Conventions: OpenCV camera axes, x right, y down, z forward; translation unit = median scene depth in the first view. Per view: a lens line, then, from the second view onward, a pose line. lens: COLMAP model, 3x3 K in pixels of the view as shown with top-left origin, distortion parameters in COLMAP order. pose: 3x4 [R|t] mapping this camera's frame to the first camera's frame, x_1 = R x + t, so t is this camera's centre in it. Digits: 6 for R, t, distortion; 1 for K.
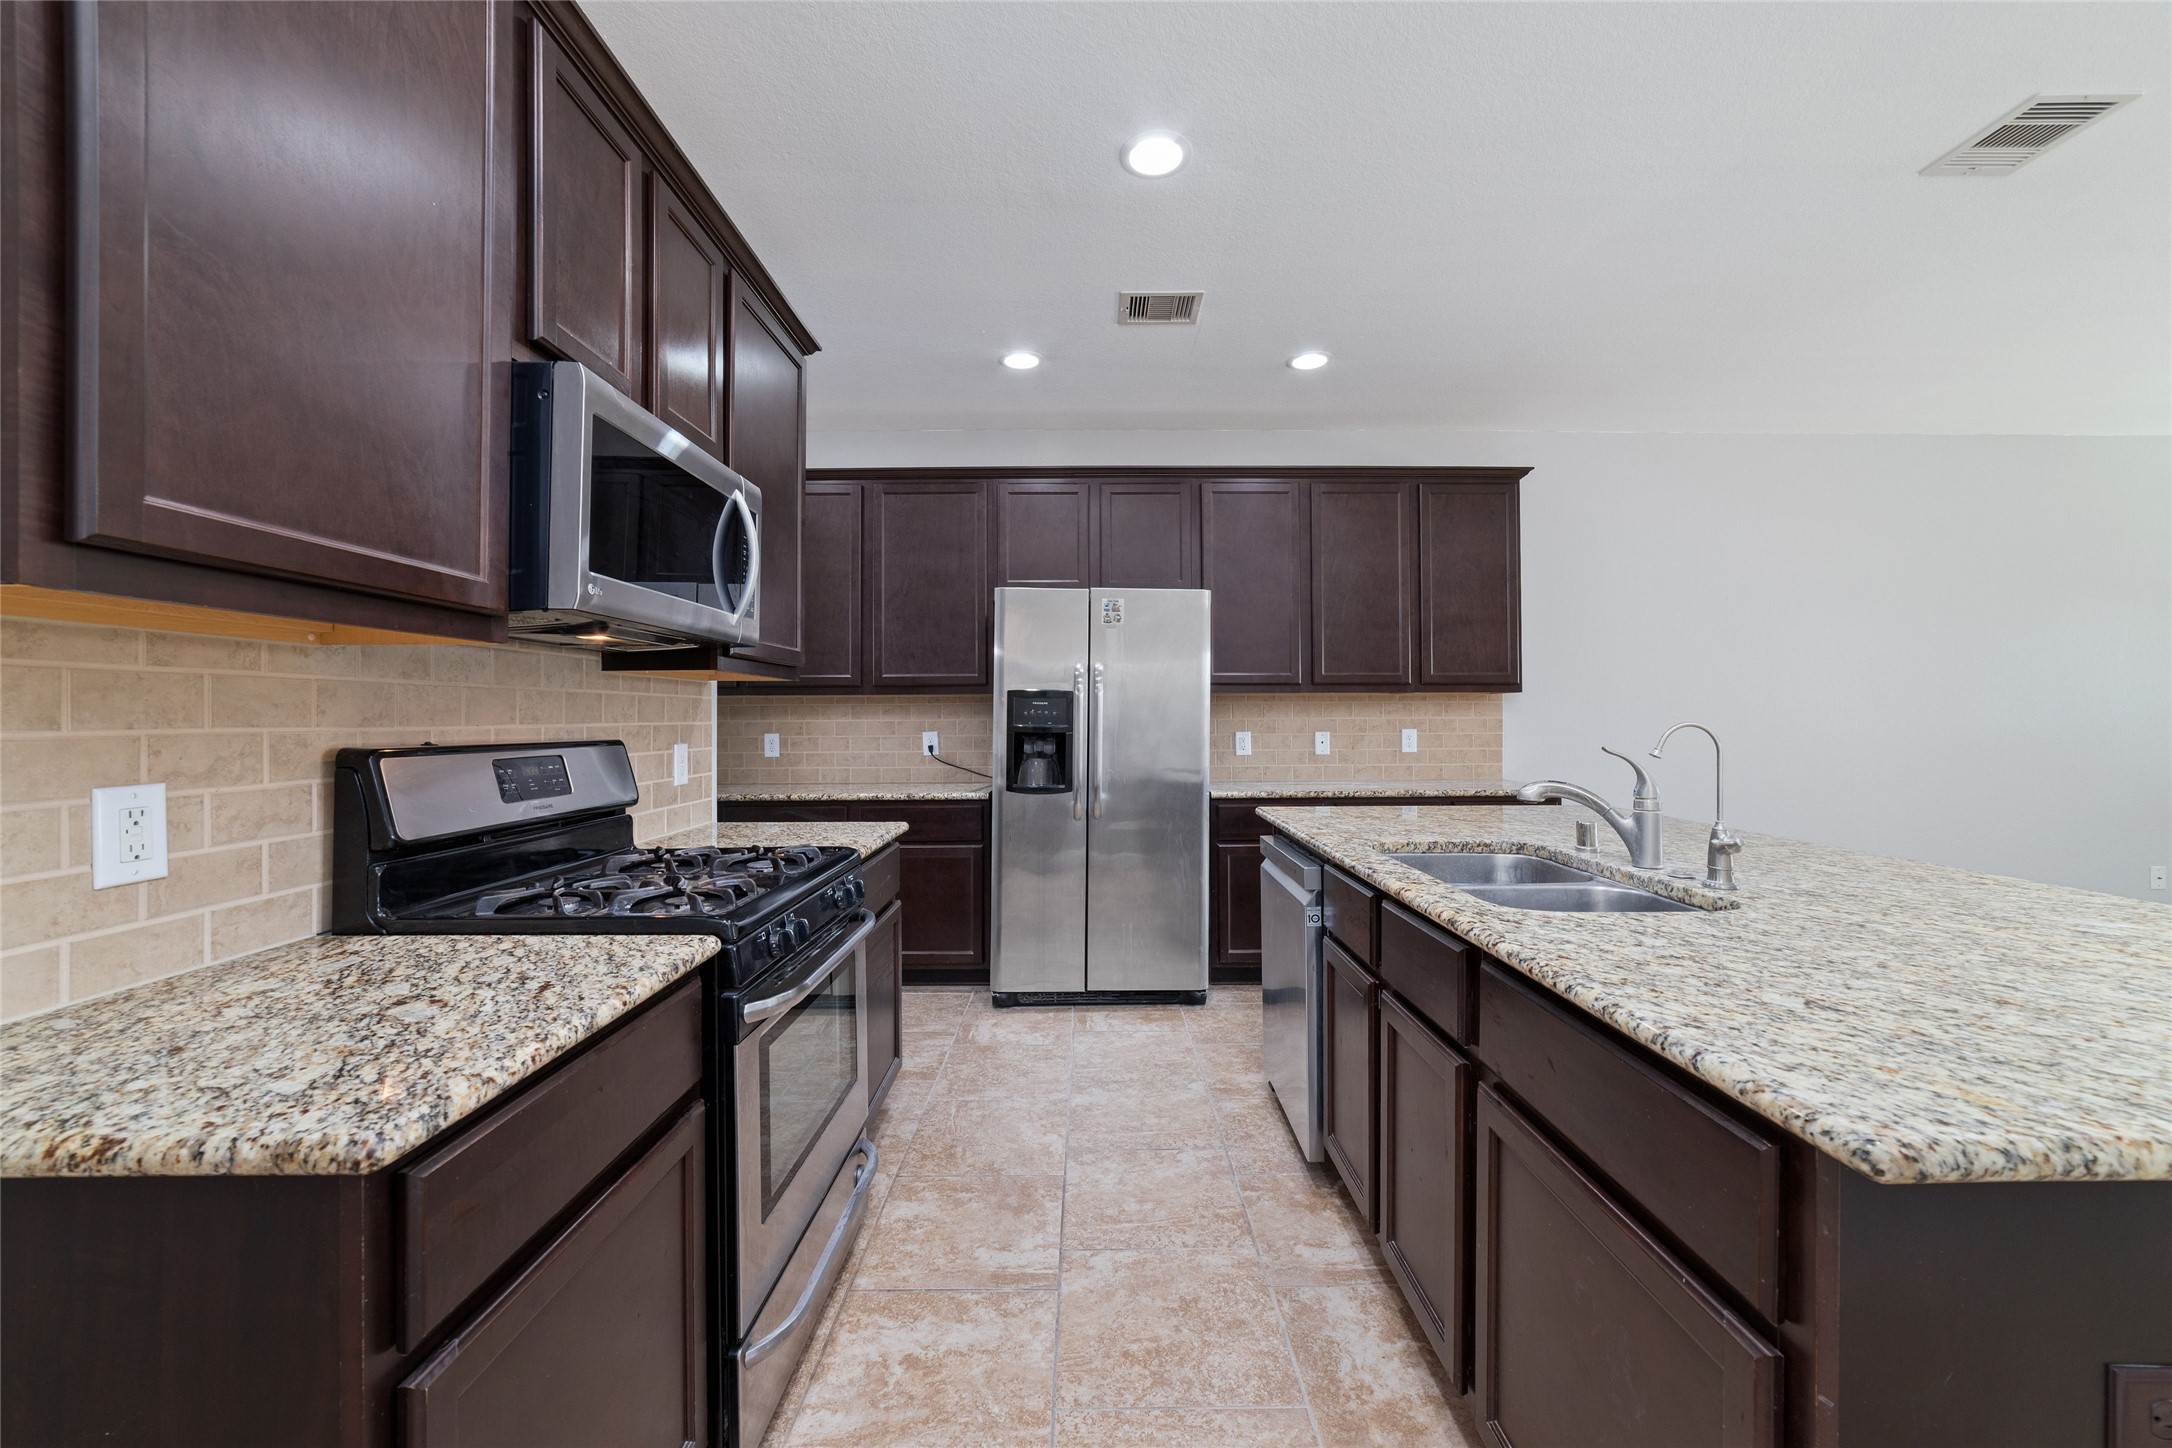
lens RADIAL K [[833.2, 0, 1084.0], [0, 833.2, 719.1], [0, 0, 1]] dist [-0.014865, 0.003609]
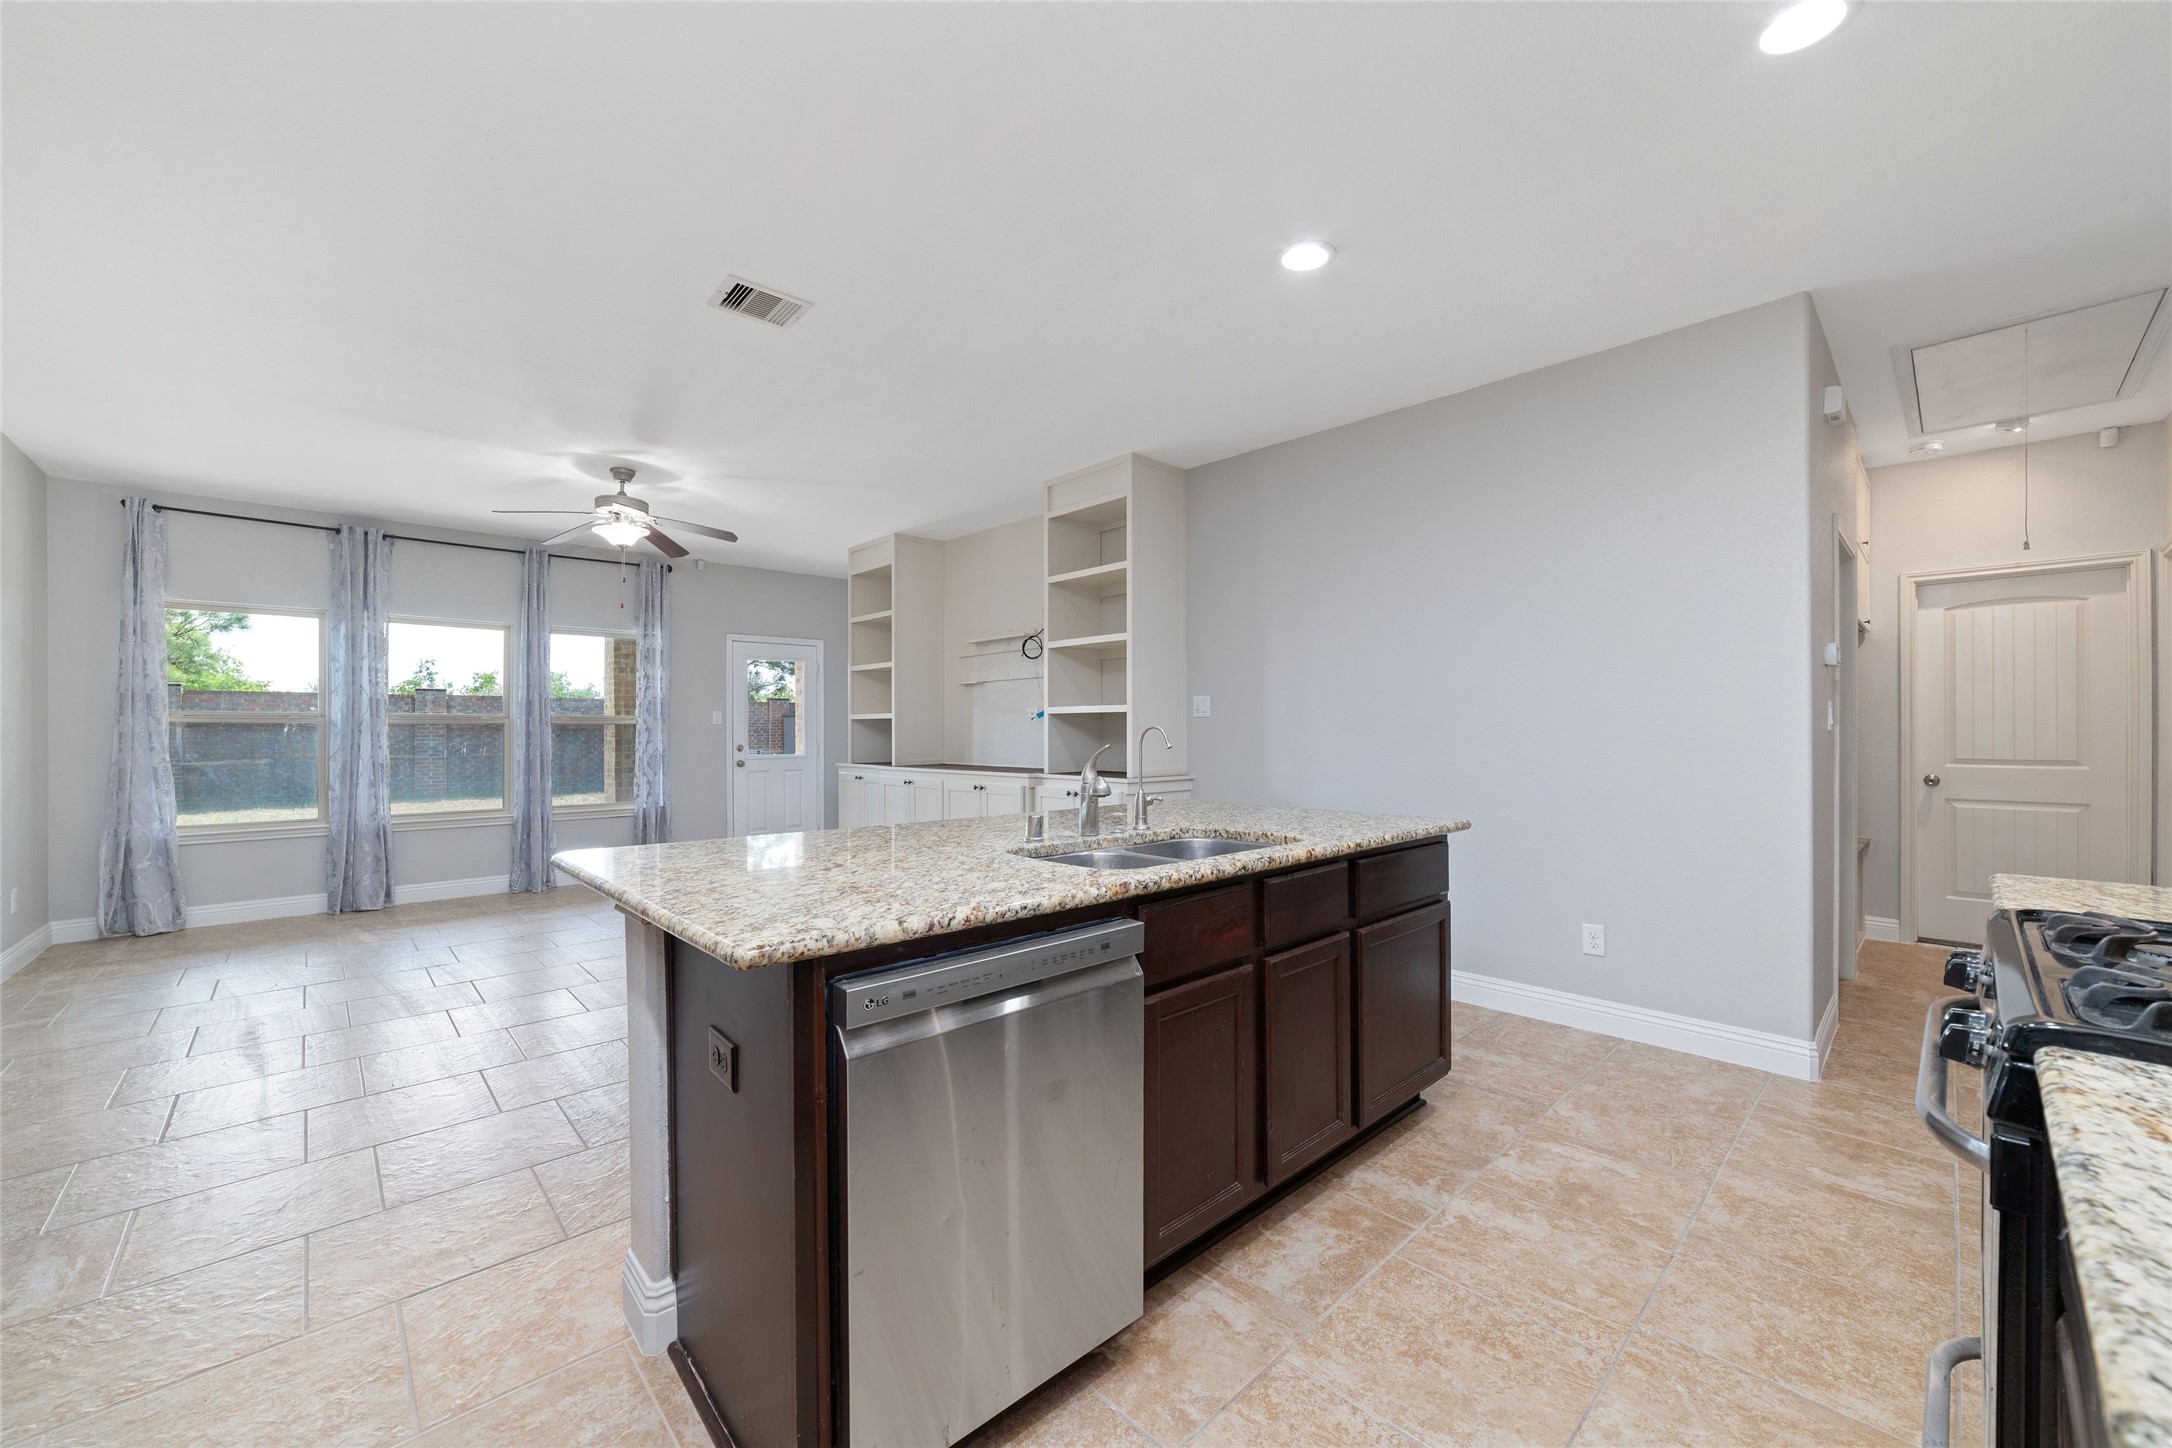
lens RADIAL K [[833.2, 0, 1085.3], [0, 833.2, 724.4], [0, 0, 1]] dist [-0.014865, 0.003609]
pose [[-0.691692, 0.008181, 0.722146, -0.141280], [0.006234, 0.999966, -0.005357, 0.005094], [-0.722165, 0.000797, -0.691720, 0.932375]]
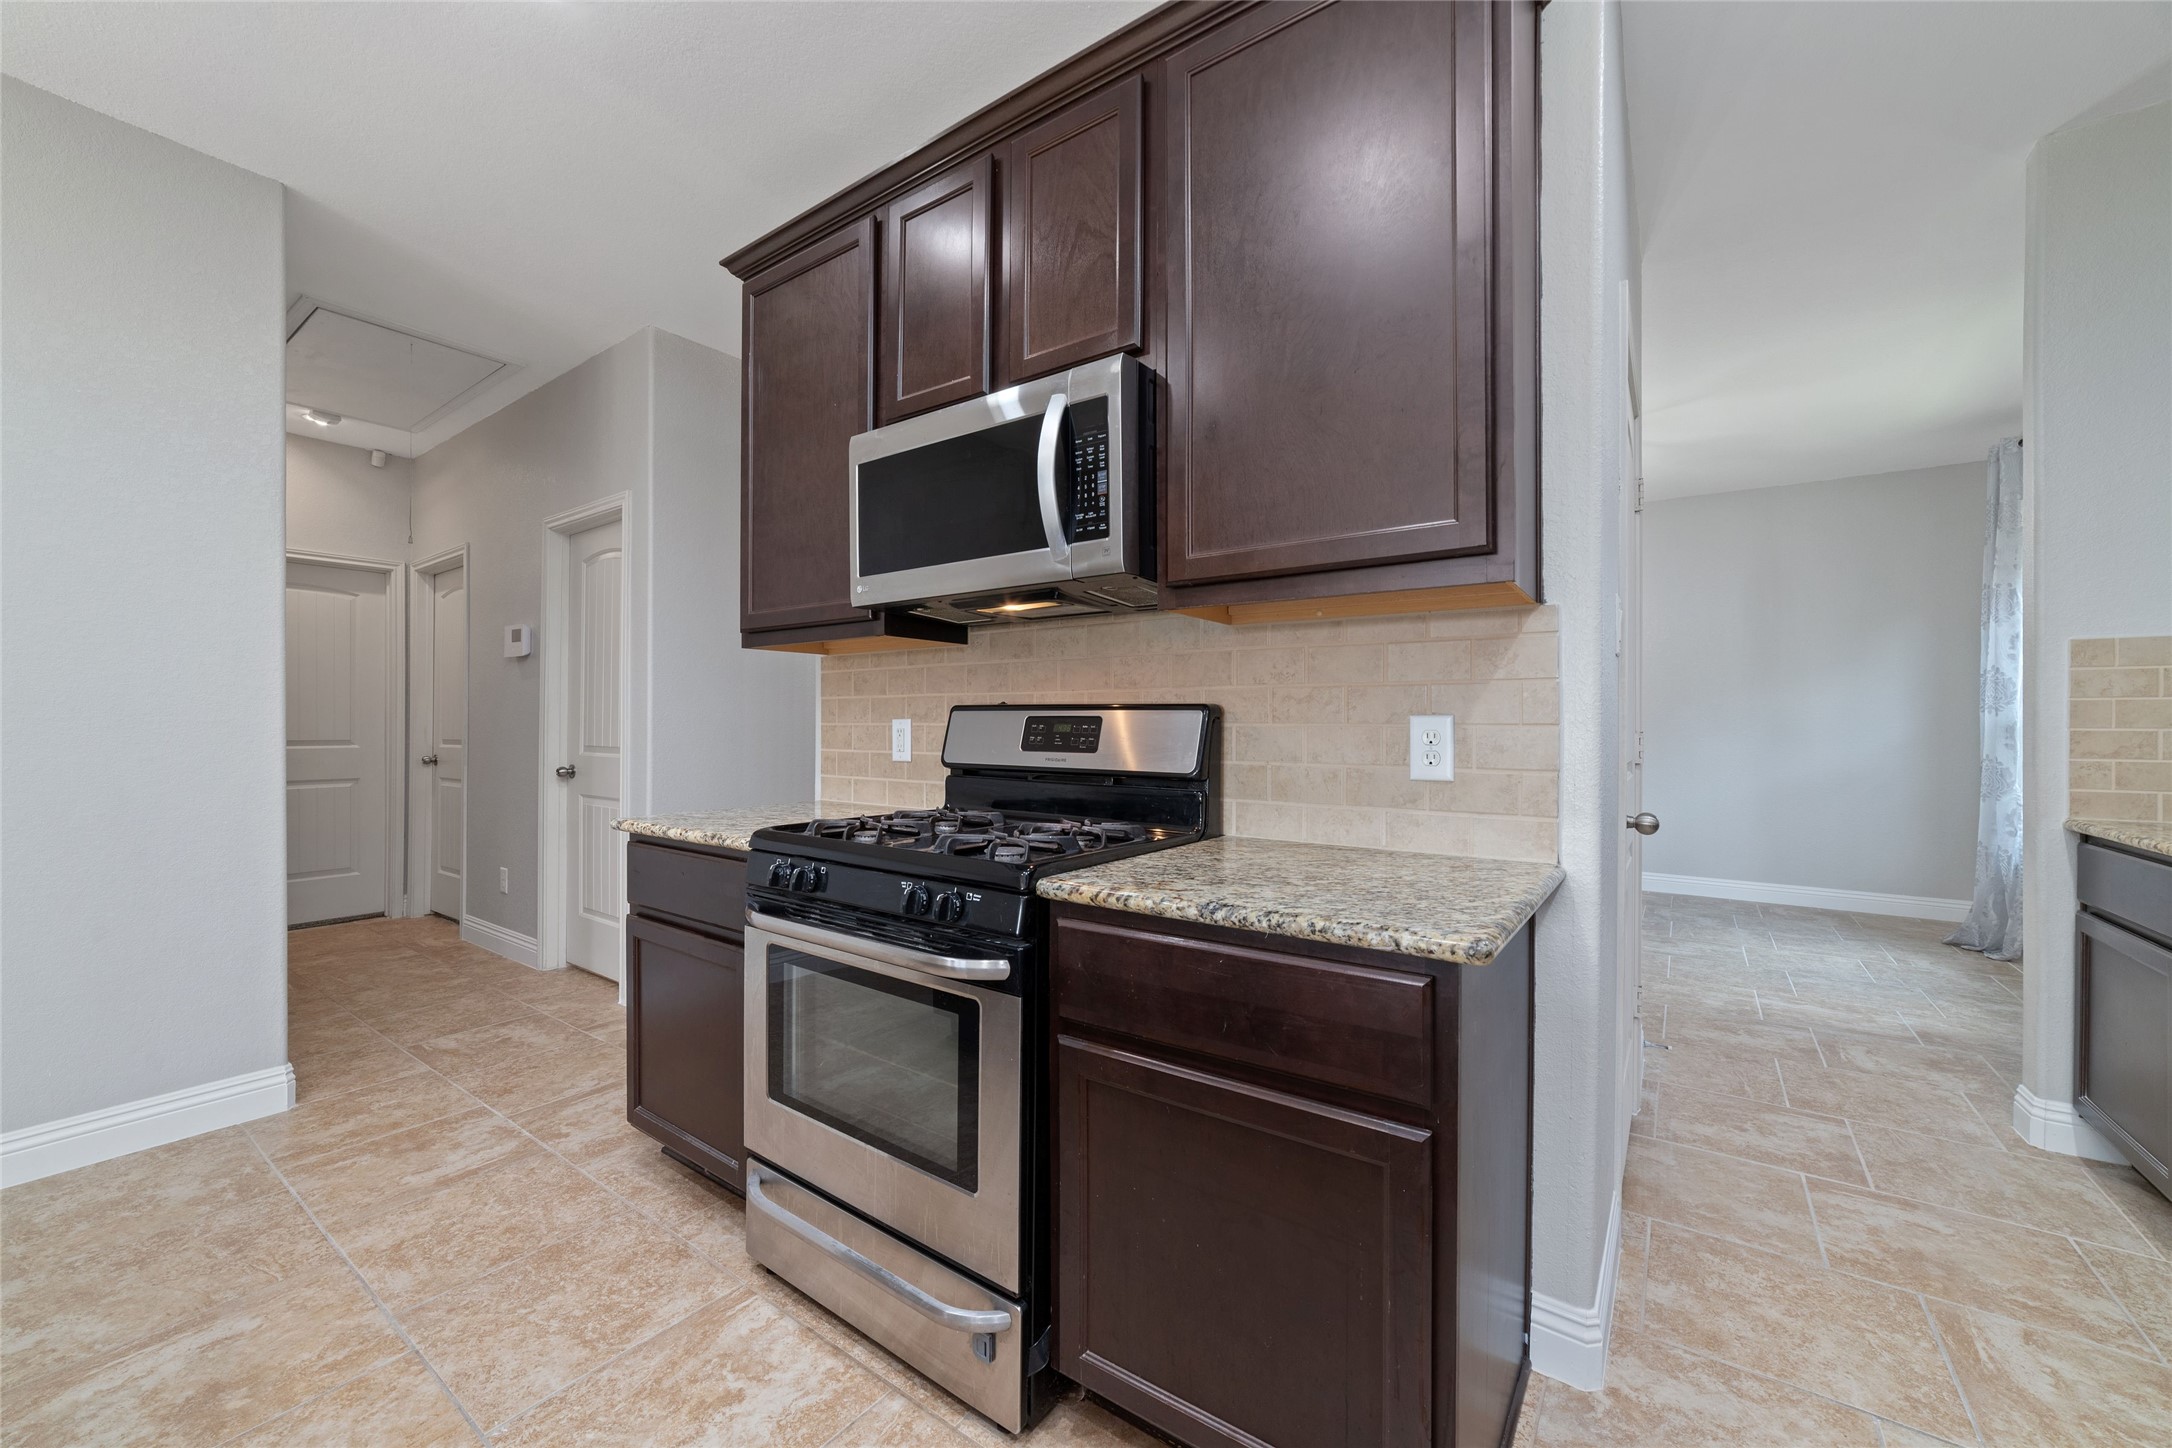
lens RADIAL K [[833.2, 0, 1094.1], [0, 833.2, 728.0], [0, 0, 1]] dist [-0.014865, 0.003609]
pose [[-0.574904, 0.008528, -0.818176, 0.126418], [-0.001666, 0.999931, 0.011592, 0.023202], [0.818219, 0.008027, -0.574851, 0.813878]]
